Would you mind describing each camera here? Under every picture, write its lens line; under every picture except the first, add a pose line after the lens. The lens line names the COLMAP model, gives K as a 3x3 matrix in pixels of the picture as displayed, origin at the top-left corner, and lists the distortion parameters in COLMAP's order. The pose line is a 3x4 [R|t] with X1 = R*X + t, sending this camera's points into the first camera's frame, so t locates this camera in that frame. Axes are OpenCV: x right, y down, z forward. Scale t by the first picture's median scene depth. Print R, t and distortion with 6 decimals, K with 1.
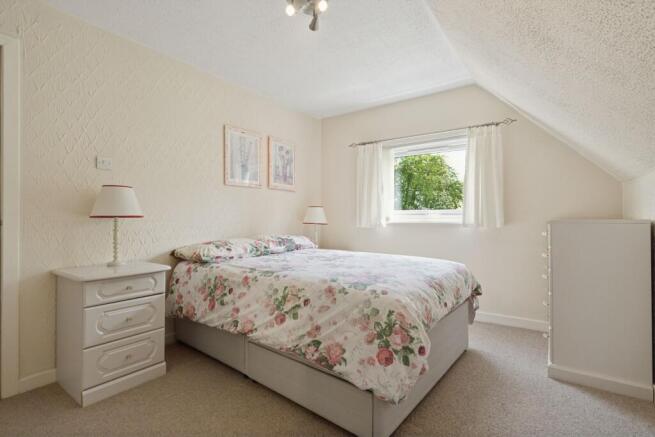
lens RADIAL K [[311.2, 0, 329.5], [0, 311.2, 217.4], [0, 0, 1]] dist [0.000842, 0.000300]
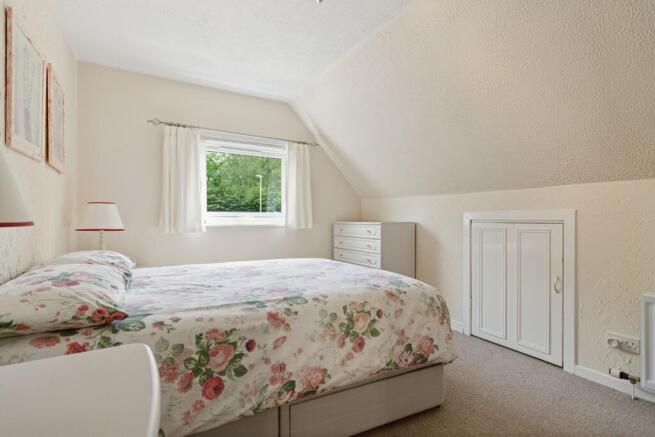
lens RADIAL K [[311.2, 0, 324.5], [0, 311.2, 220.4], [0, 0, 1]] dist [0.000842, 0.000300]
pose [[0.414771, -0.004274, 0.909916, -0.841527], [-0.003782, 0.999972, 0.006421, -0.010429], [-0.909918, -0.006104, 0.414743, 0.649596]]
